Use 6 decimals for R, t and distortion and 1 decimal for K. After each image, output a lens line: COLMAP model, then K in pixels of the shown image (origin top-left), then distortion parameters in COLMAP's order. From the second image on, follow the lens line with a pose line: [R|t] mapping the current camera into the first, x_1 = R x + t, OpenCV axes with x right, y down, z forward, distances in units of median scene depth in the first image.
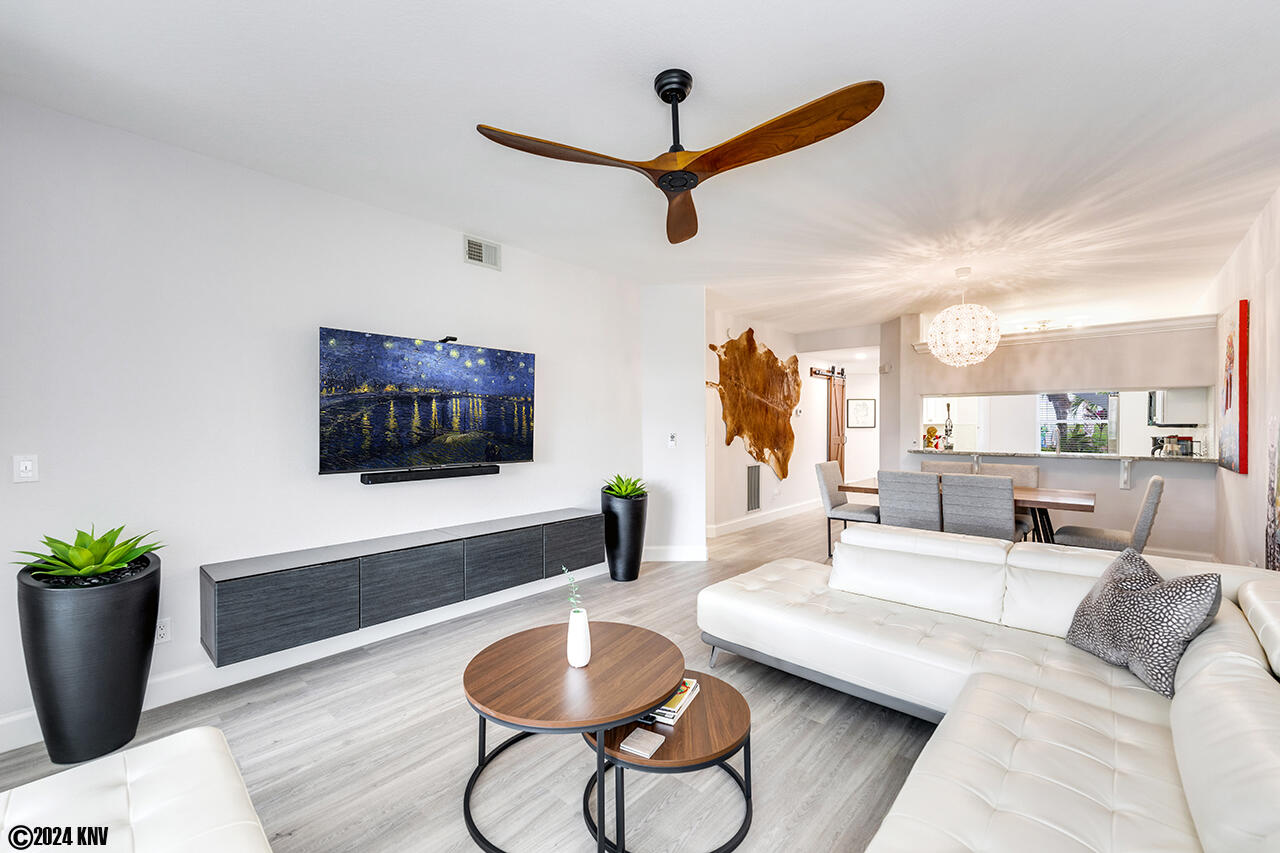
lens RADIAL K [[527.1, 0, 648.2], [0, 527.1, 434.6], [0, 0, 1]] dist [0.000674, -0.000317]
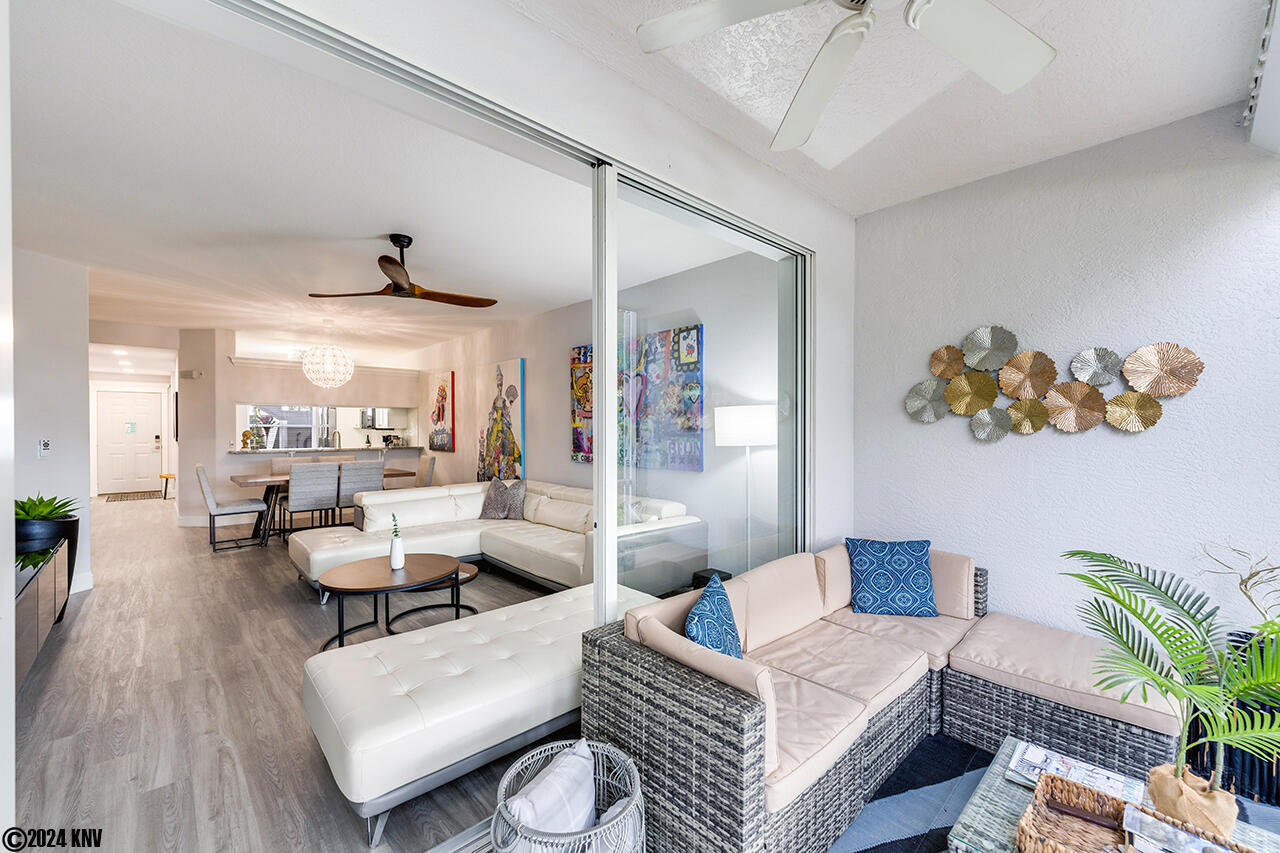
lens RADIAL K [[513.8, 0, 650.0], [0, 513.8, 428.0], [0, 0, 1]] dist [-0.002350, -0.000285]
pose [[0.091102, -0.000775, 0.995841, -0.501925], [0.018243, 0.999833, -0.000890, -0.002767], [-0.995674, 0.018249, 0.091101, 0.005285]]
